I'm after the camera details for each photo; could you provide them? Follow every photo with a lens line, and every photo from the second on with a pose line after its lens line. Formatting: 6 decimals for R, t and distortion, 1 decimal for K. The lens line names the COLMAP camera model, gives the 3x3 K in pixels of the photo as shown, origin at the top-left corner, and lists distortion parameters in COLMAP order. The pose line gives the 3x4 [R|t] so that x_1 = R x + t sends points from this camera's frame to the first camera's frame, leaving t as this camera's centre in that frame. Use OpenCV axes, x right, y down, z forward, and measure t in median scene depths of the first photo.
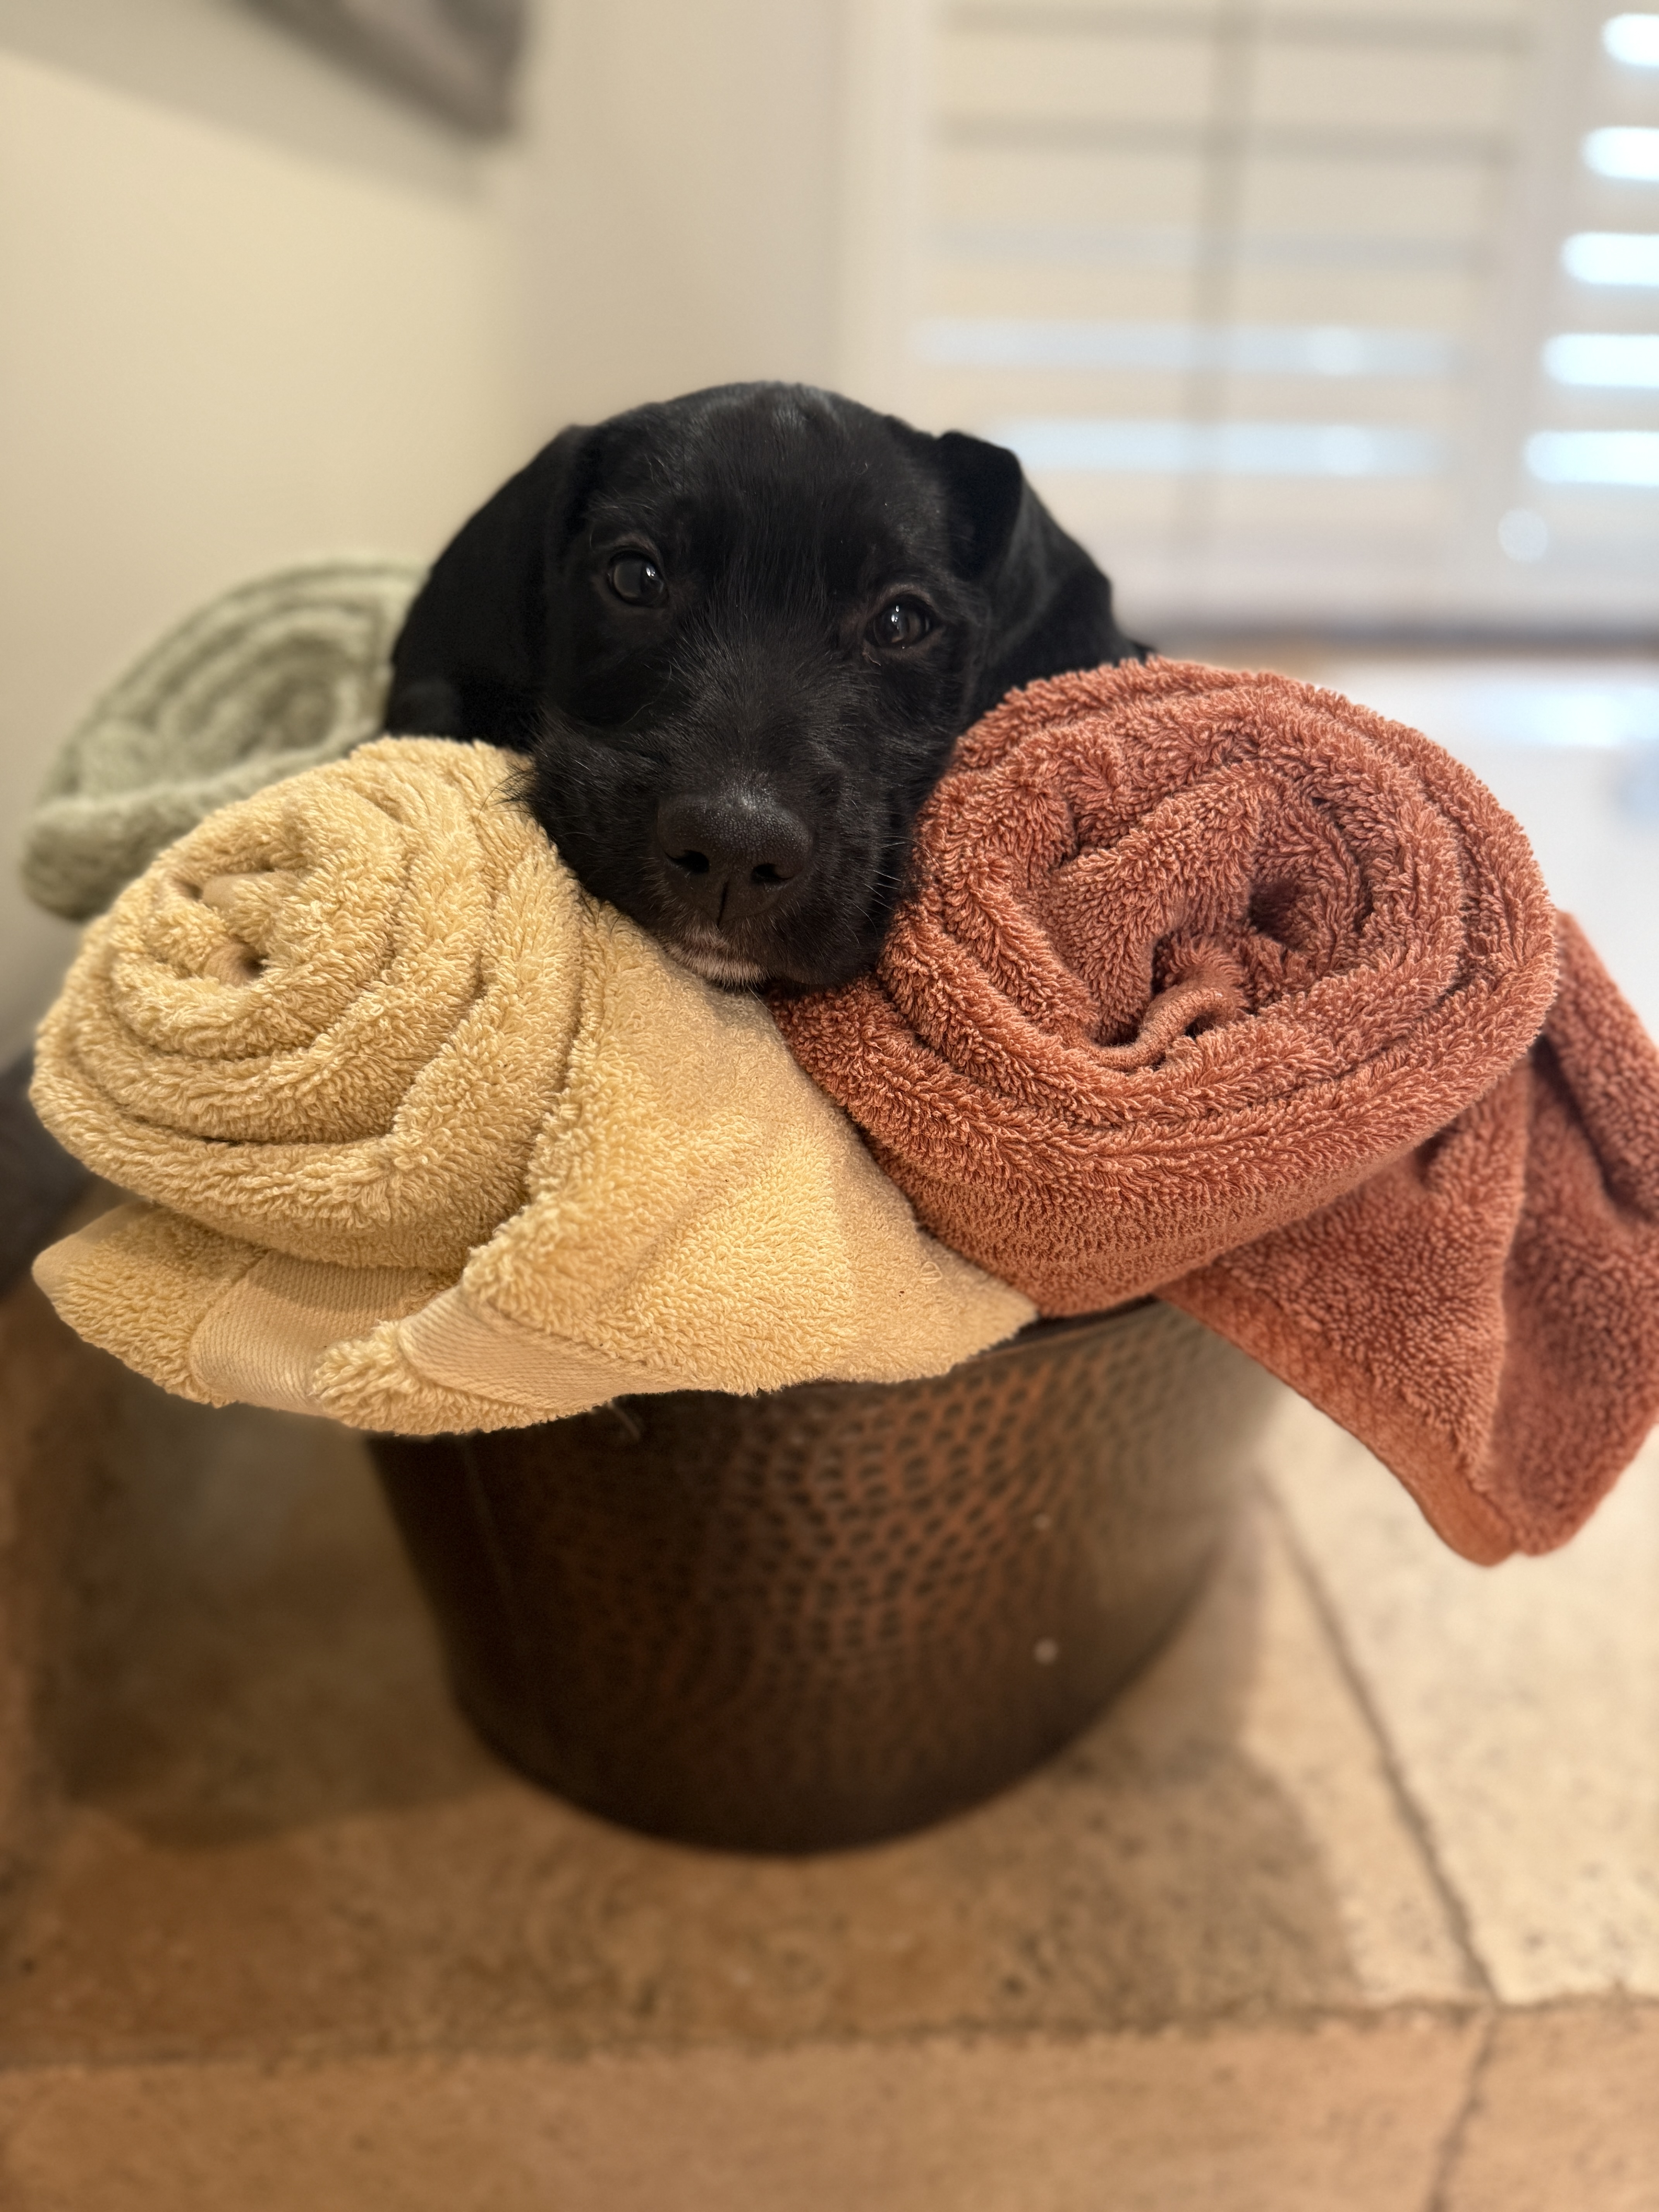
lens RADIAL K [[1703.5, 0, 807.6], [0, 1703.5, 1104.6], [0, 0, 1]] dist [-0.071255, -0.005114]
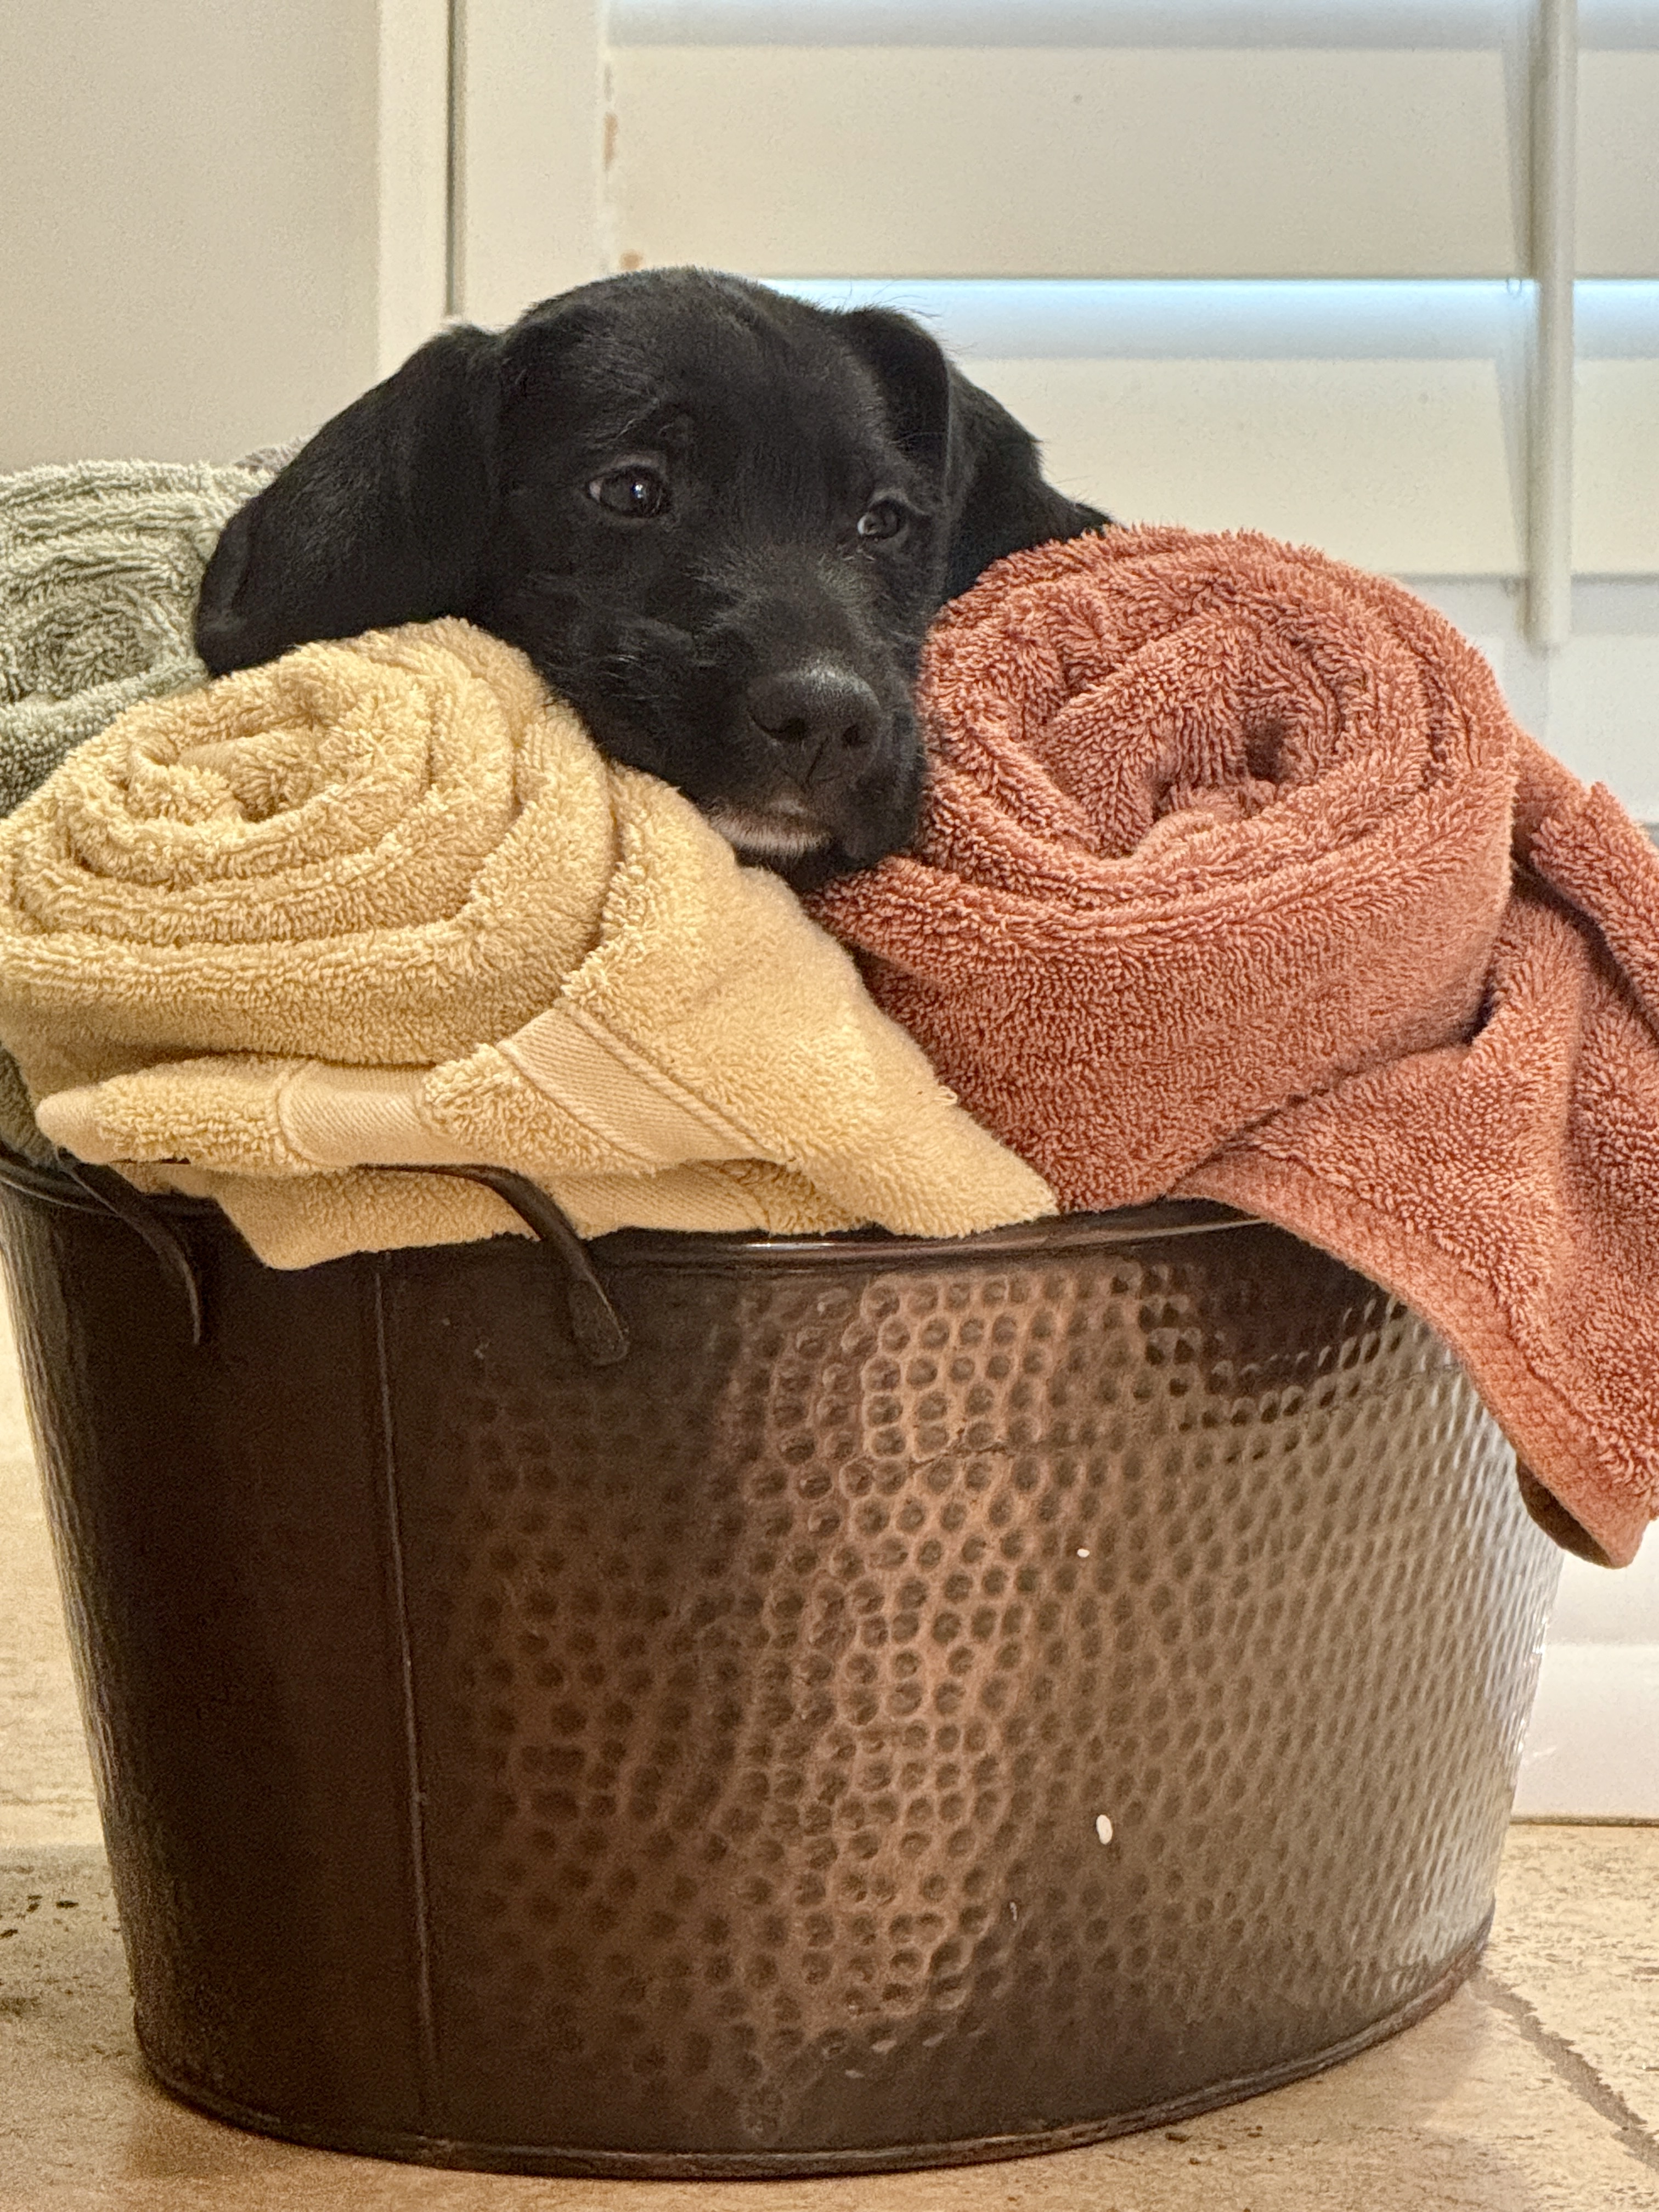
lens RADIAL K [[11923.3, 0, 829.5], [0, 11923.3, 1106.0], [0, 0, 1]] dist [-6.216671, 475.073457]
pose [[0.993563, -0.015457, 0.112225, -0.798251], [0.047127, 0.957253, -0.285387, 2.144113], [-0.103017, 0.288838, 0.951819, -5.773142]]
